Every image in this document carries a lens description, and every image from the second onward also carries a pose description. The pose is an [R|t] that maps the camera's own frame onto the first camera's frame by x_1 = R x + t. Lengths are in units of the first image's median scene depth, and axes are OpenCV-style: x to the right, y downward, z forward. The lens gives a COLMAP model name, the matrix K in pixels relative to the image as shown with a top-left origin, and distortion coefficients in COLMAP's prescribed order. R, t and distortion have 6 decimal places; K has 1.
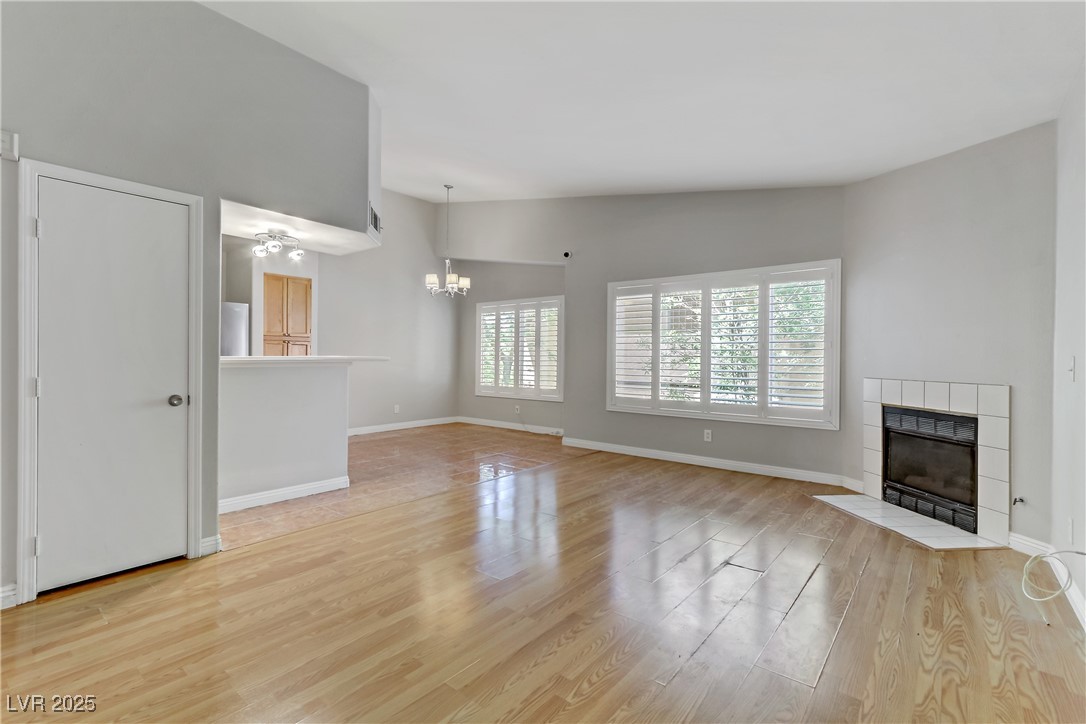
lens RADIAL K [[495.5, 0, 536.1], [0, 495.5, 359.1], [0, 0, 1]] dist [0.001311, 0.000219]
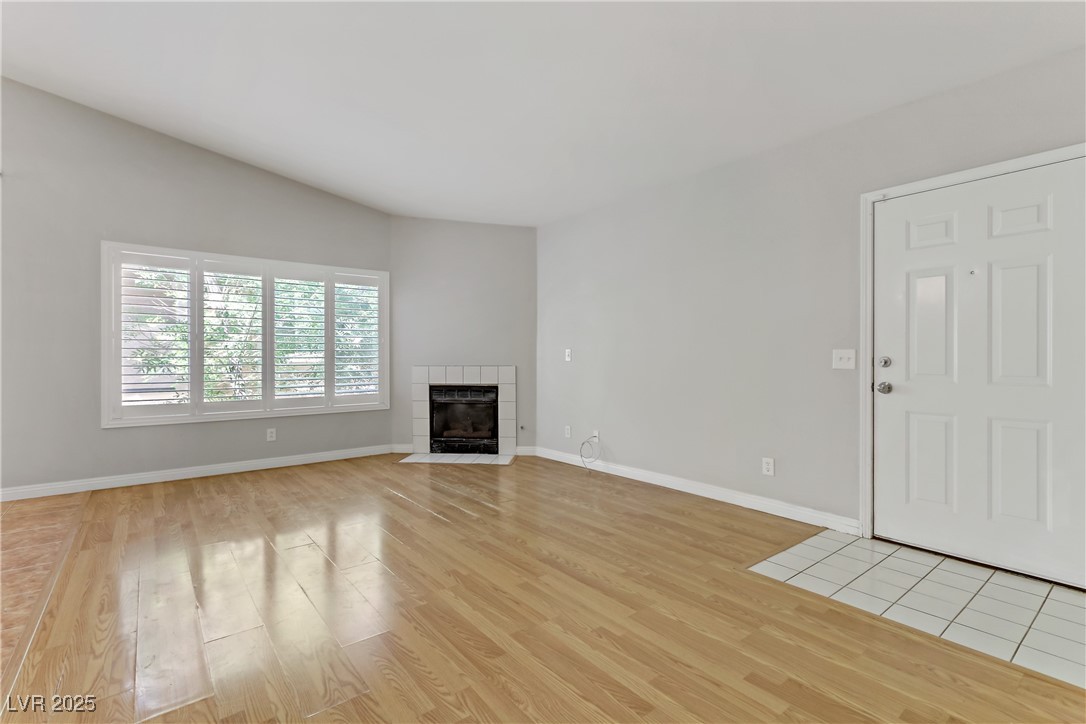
lens RADIAL K [[495.5, 0, 536.1], [0, 495.5, 359.1], [0, 0, 1]] dist [0.001311, 0.000219]
pose [[0.202908, -0.010360, 0.979143, -0.631479], [0.005327, 0.999941, 0.009476, 0.008365], [-0.979183, 0.003293, 0.202952, 0.439451]]
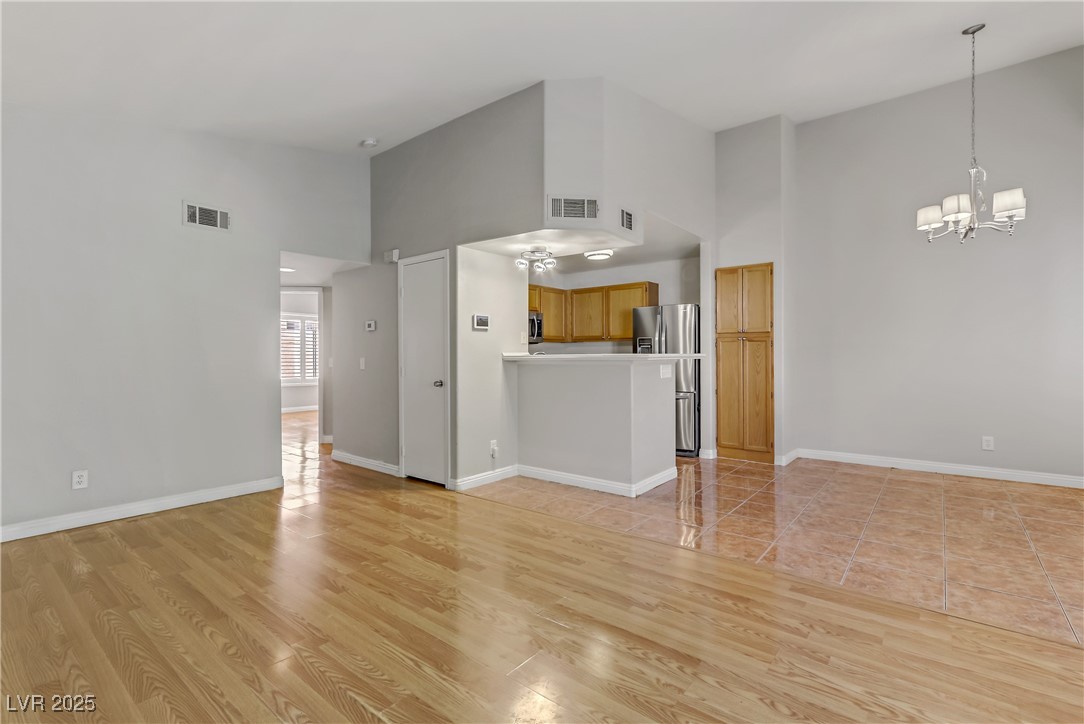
lens RADIAL K [[492.3, 0, 524.2], [0, 492.3, 358.4], [0, 0, 1]] dist [0.000876, -0.000041]
pose [[0.000206, -0.004578, -0.999989, 0.599492], [0.000875, 0.999989, -0.004578, 0.007710], [1.000000, -0.000874, 0.000210, 0.911103]]
